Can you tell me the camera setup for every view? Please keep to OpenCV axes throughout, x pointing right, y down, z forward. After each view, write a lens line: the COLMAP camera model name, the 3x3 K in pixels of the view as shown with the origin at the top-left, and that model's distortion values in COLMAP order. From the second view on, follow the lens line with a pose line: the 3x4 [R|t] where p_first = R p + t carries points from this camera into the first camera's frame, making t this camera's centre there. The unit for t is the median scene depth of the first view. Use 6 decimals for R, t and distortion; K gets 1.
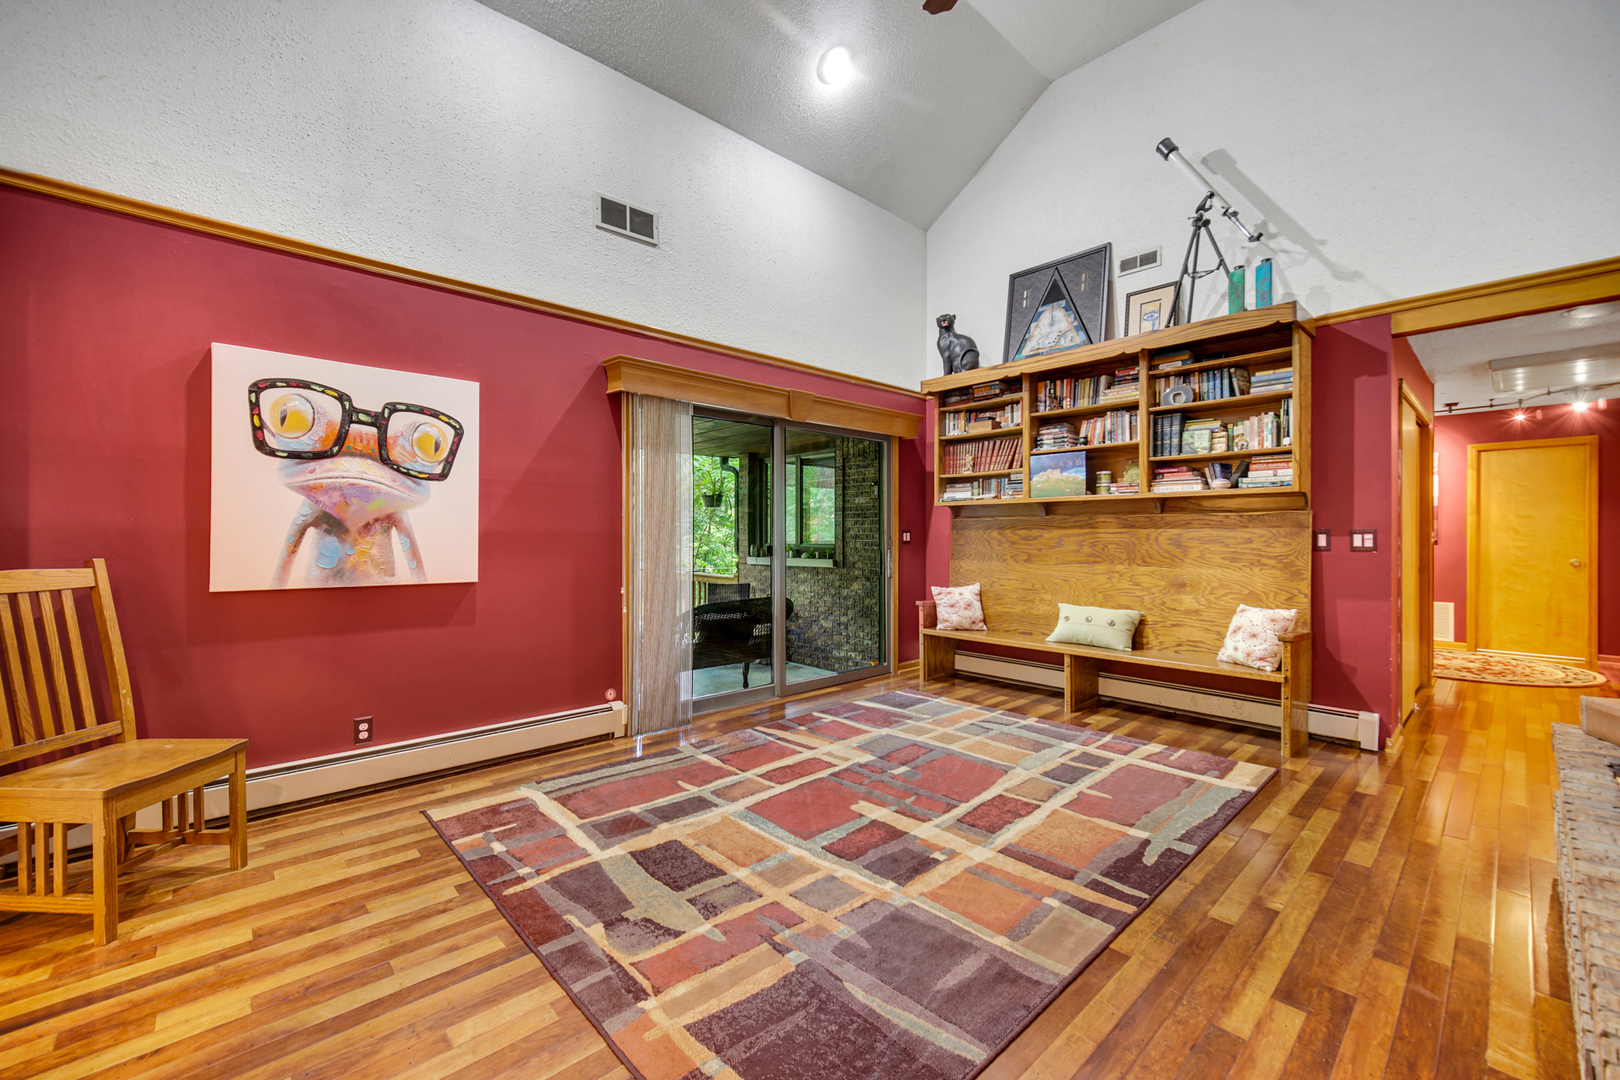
lens RADIAL K [[649.3, 0, 816.4], [0, 649.3, 536.9], [0, 0, 1]] dist [-0.001423, -0.000001]
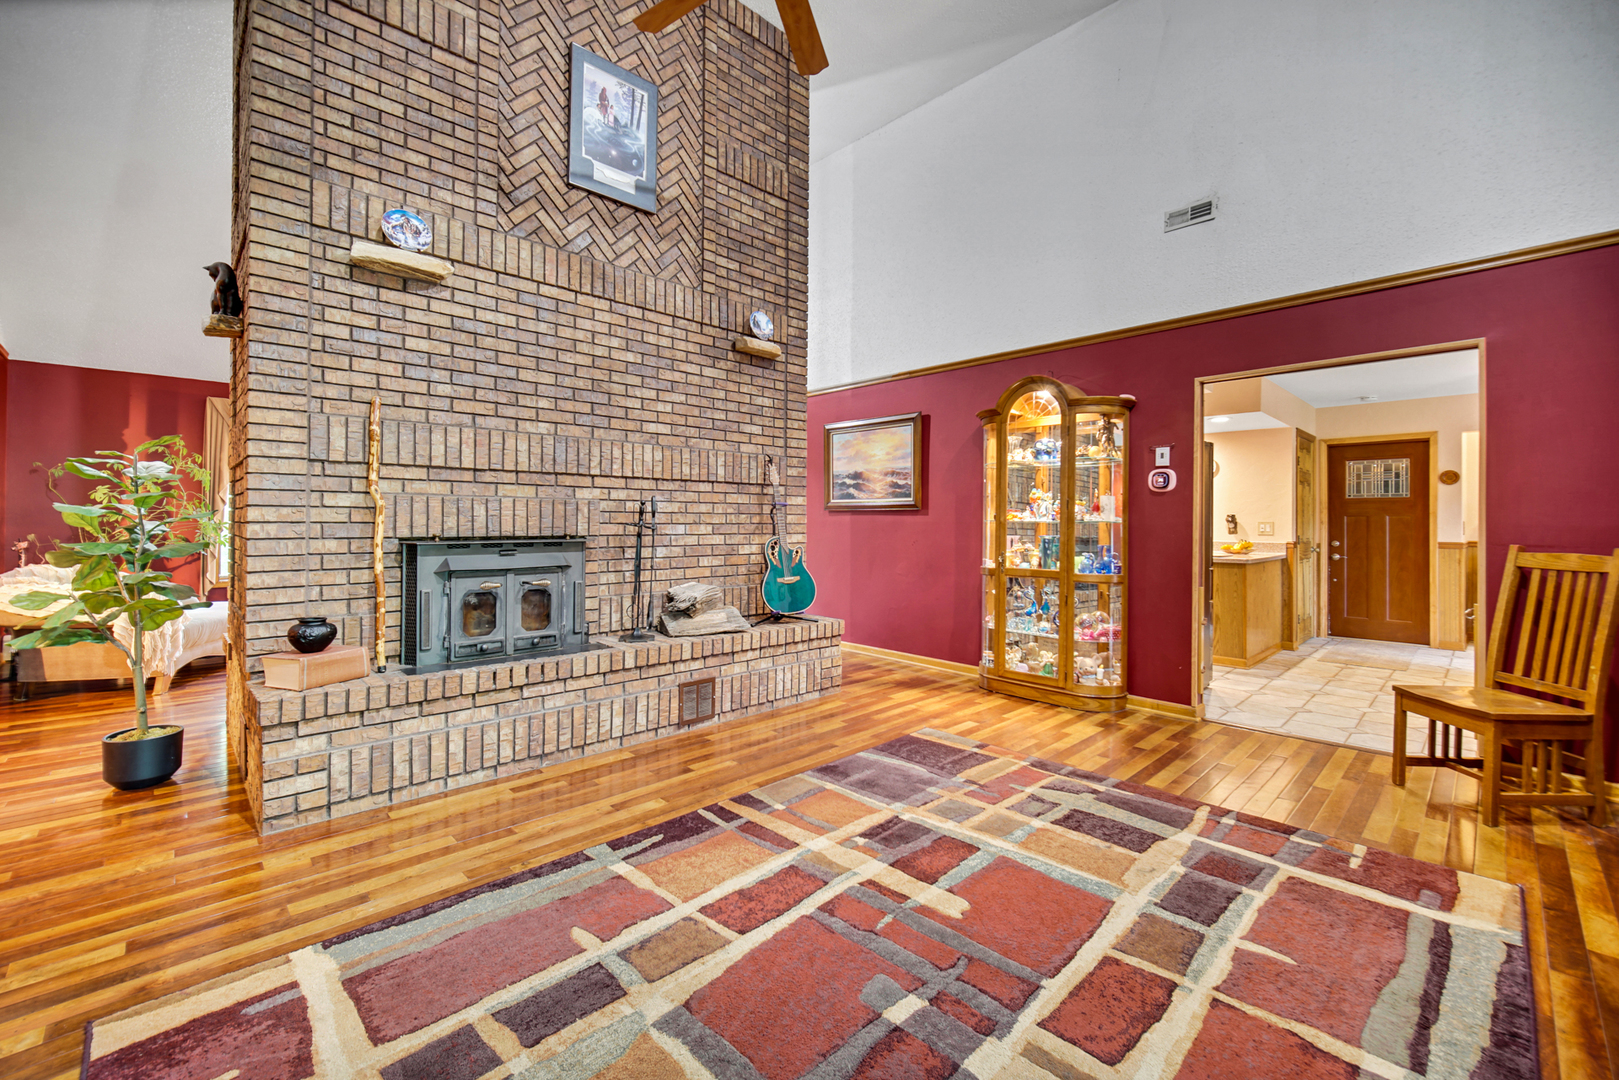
lens RADIAL K [[648.9, 0, 781.3], [0, 648.9, 518.7], [0, 0, 1]] dist [-0.001423, -0.000001]
pose [[-0.999445, -0.007373, 0.032479, 0.266311], [-0.007297, 0.999970, 0.002454, -0.012281], [-0.032496, 0.002215, -0.999469, 1.902111]]
